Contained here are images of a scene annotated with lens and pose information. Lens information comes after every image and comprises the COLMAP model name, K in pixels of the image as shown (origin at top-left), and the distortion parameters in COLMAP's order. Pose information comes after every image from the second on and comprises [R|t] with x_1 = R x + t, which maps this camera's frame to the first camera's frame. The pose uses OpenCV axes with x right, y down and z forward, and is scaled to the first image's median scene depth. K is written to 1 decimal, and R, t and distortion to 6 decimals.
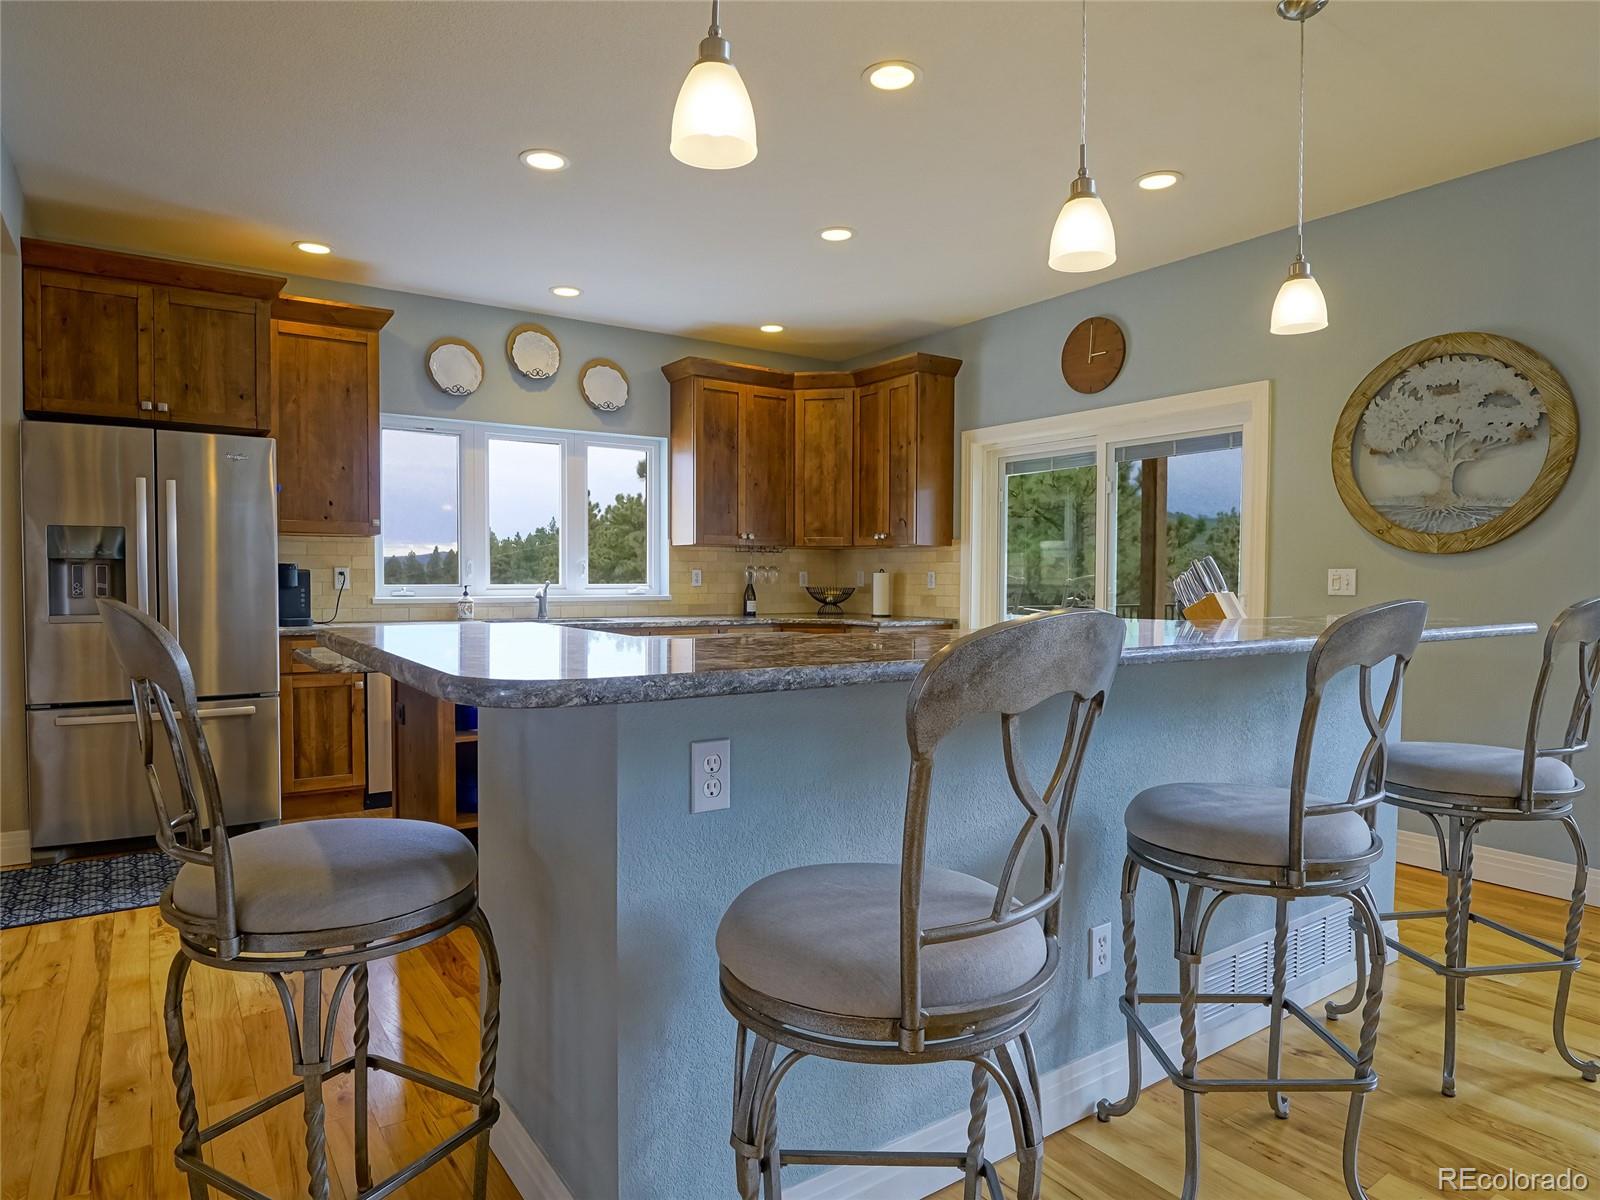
lens RADIAL K [[961.9, 0, 795.4], [0, 961.9, 608.6], [0, 0, 1]] dist [-0.029090, -0.001882]
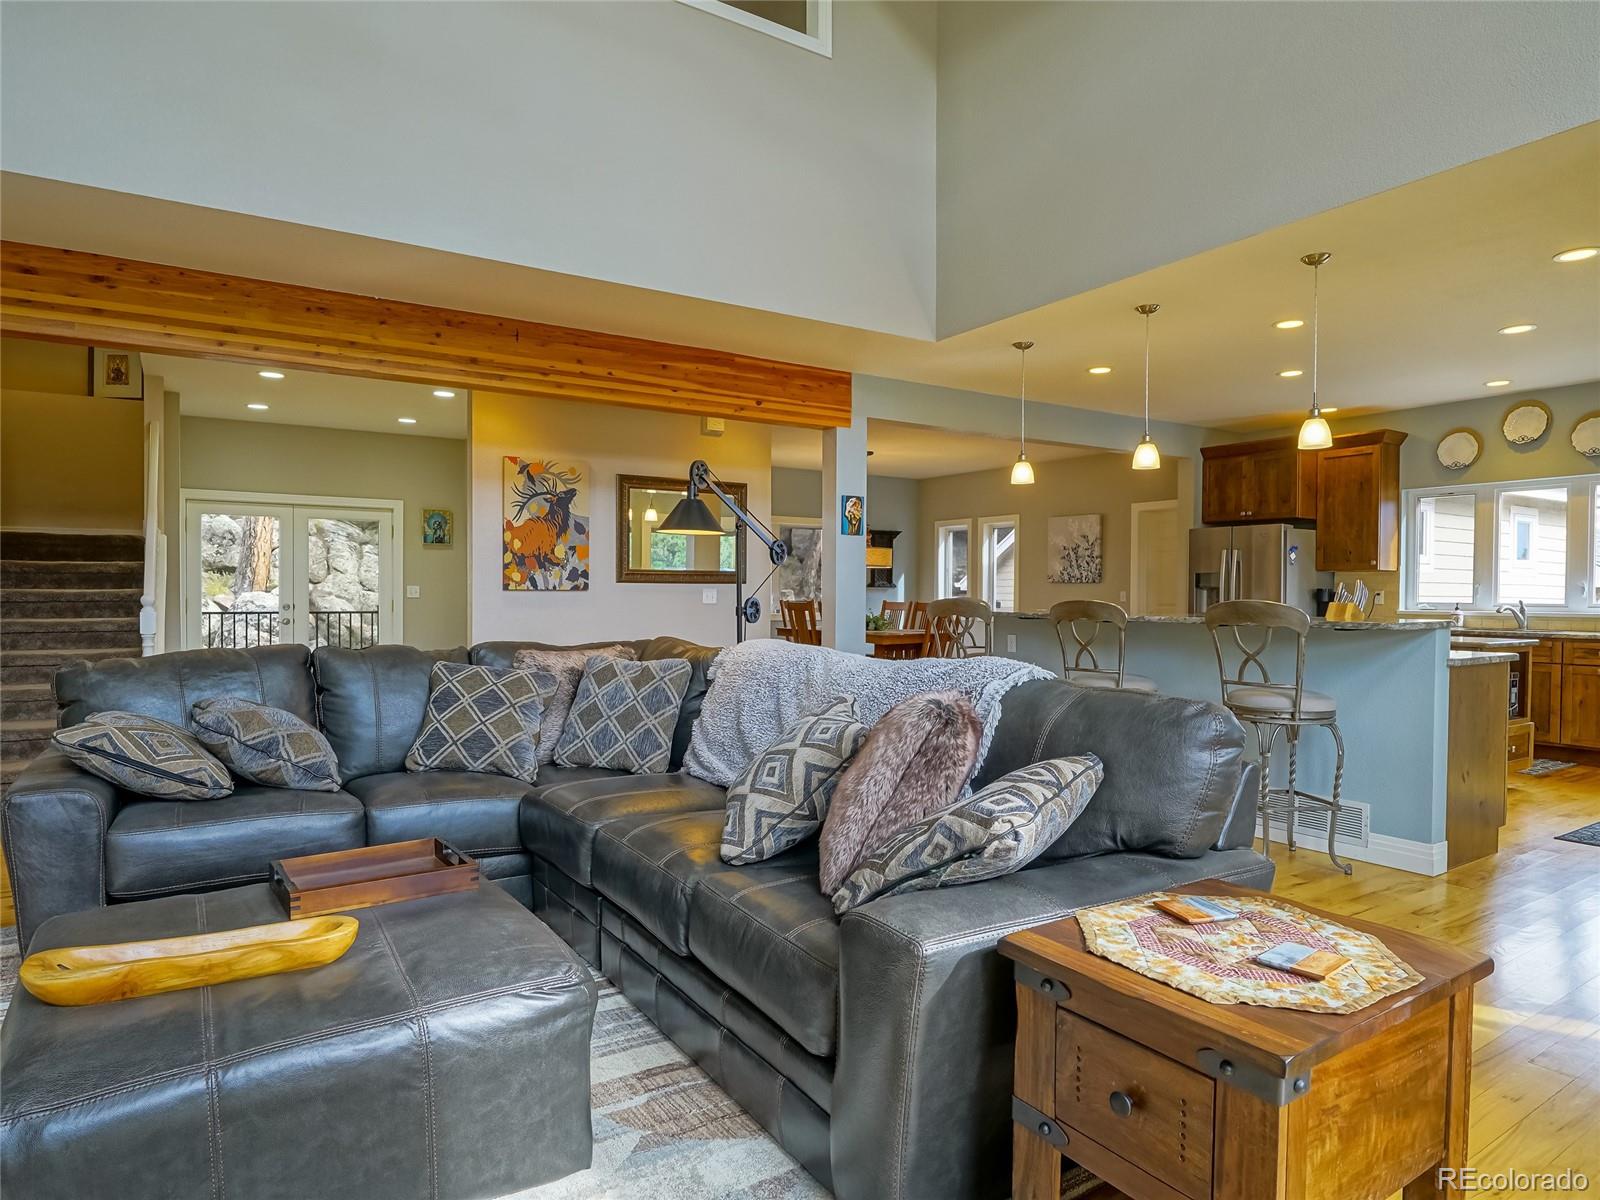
lens RADIAL K [[961.9, 0, 795.4], [0, 961.9, 608.6], [0, 0, 1]] dist [-0.029090, -0.001882]
pose [[-0.033079, 0.005124, -0.999440, 0.958351], [-0.039209, 0.999210, 0.006421, 0.011842], [0.998683, 0.039399, -0.032852, 0.066970]]
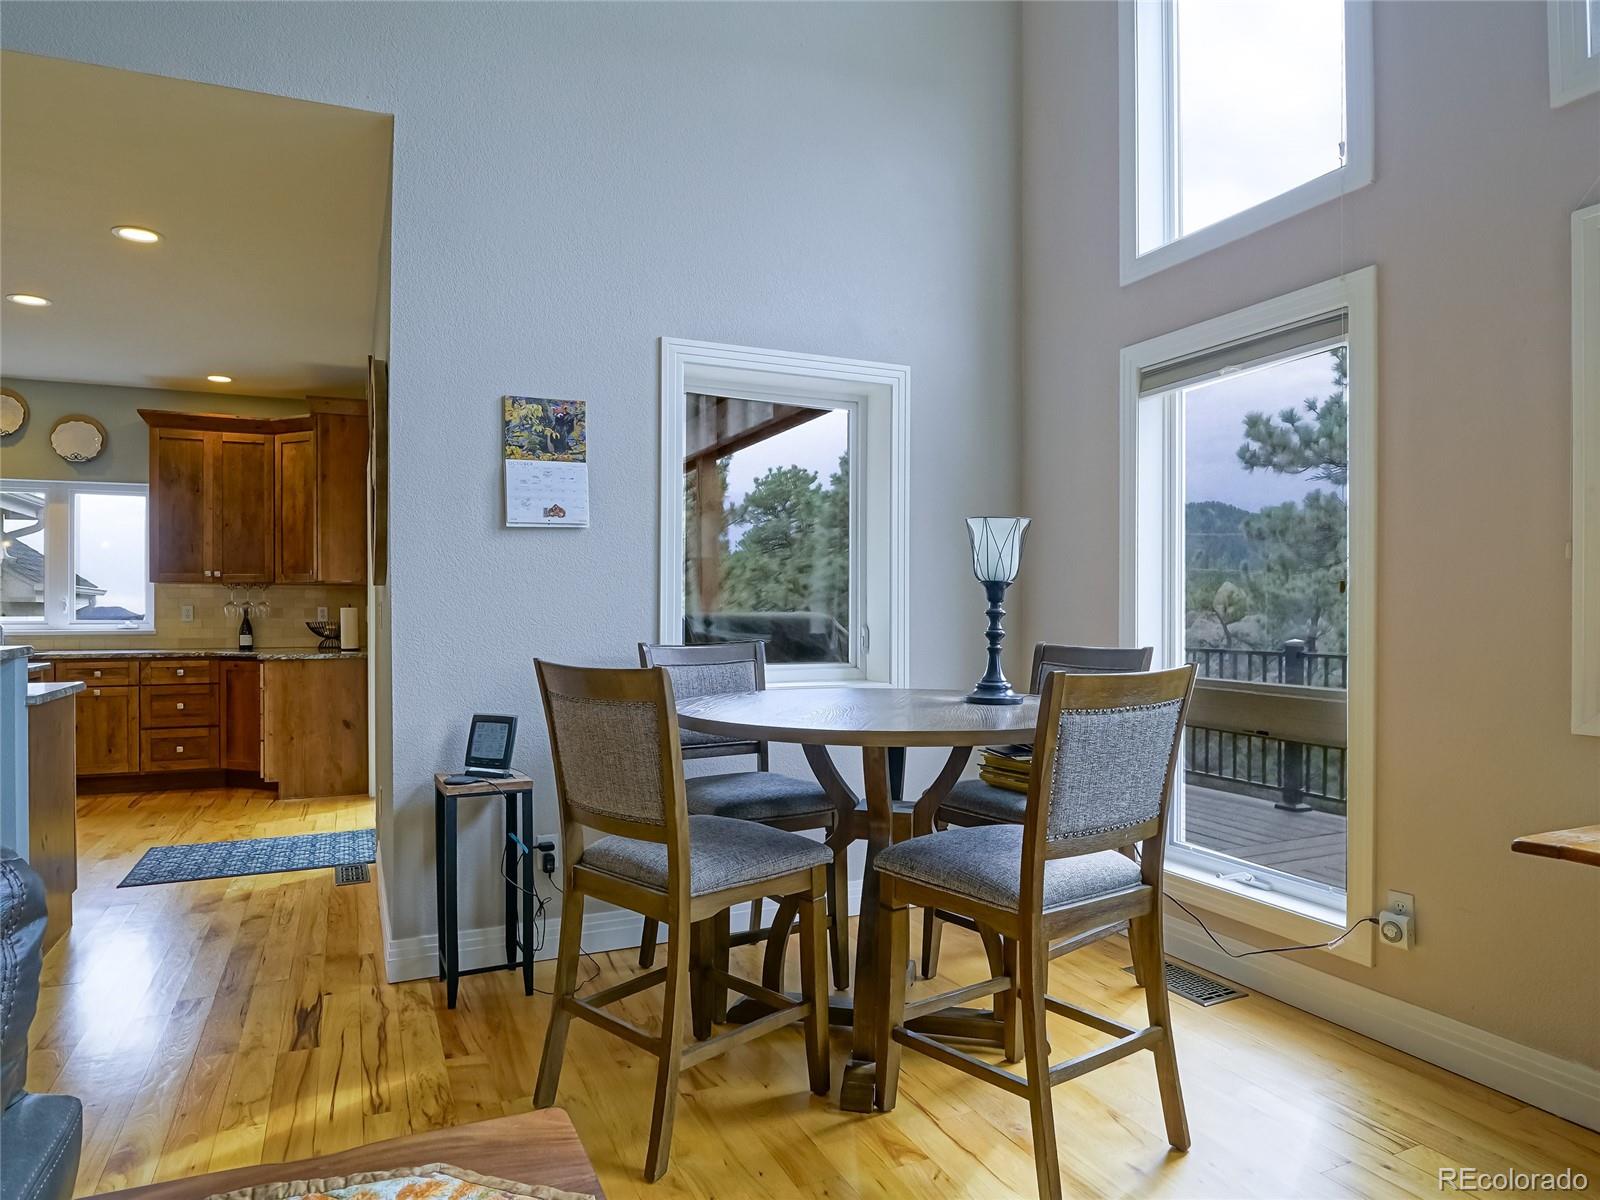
lens RADIAL K [[961.9, 0, 795.4], [0, 961.9, 608.6], [0, 0, 1]] dist [-0.029090, -0.001882]
pose [[0.987559, -0.010320, -0.156911, 0.762130], [0.003657, 0.999082, -0.042693, 0.010652], [0.157208, 0.041588, 0.986689, 0.068316]]
